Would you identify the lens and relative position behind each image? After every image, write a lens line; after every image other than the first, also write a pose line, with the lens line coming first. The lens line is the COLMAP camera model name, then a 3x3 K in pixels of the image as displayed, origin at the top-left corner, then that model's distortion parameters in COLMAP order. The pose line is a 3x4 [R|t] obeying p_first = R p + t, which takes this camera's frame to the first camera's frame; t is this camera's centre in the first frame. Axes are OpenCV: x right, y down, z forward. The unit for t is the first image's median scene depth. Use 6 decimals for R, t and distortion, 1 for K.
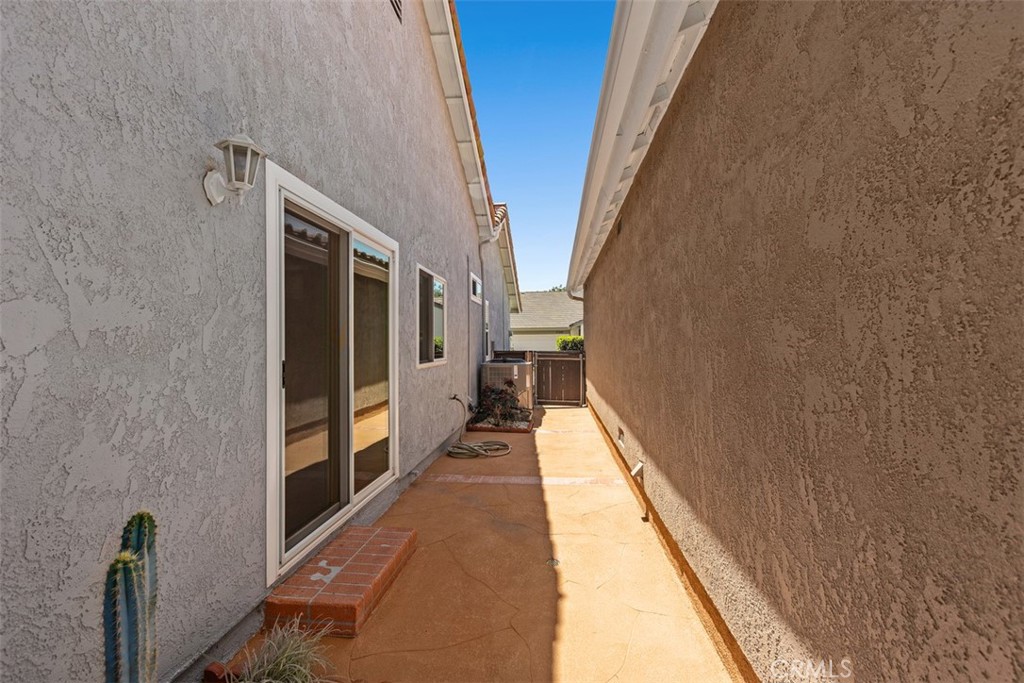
lens RADIAL K [[461.5, 0, 511.2], [0, 461.5, 342.6], [0, 0, 1]] dist [-0.001301, -0.000405]
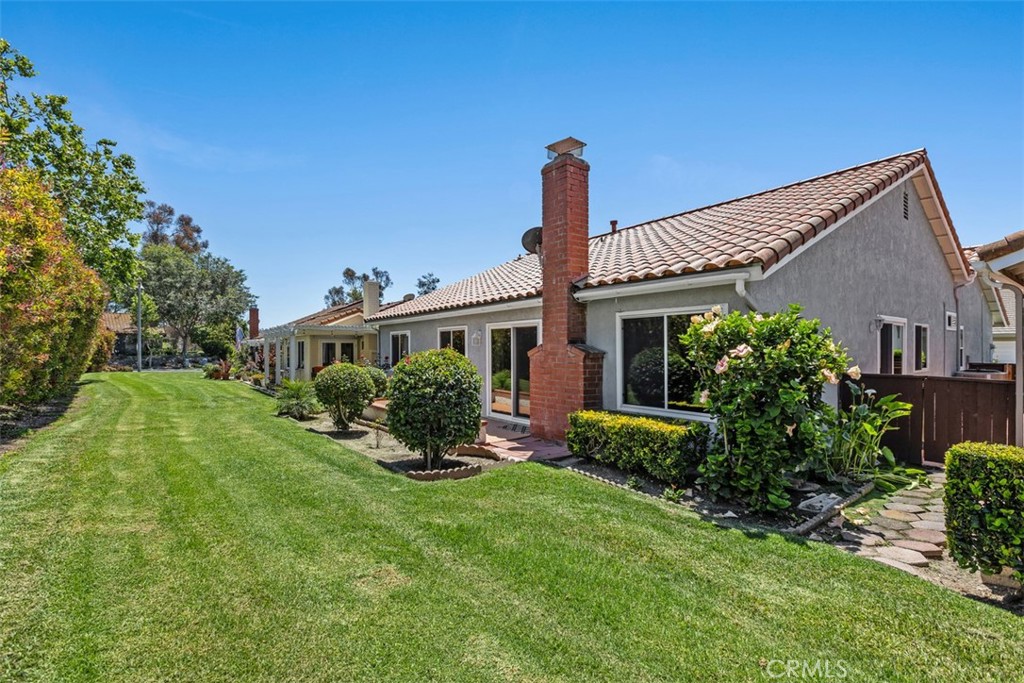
lens RADIAL K [[461.5, 0, 510.0], [0, 461.5, 348.3], [0, 0, 1]] dist [-0.001301, -0.000405]
pose [[0.672166, 0.004686, -0.740385, 0.062676], [0.001244, 0.999971, 0.007459, -0.039829], [0.740399, -0.005935, 0.672141, -0.964877]]
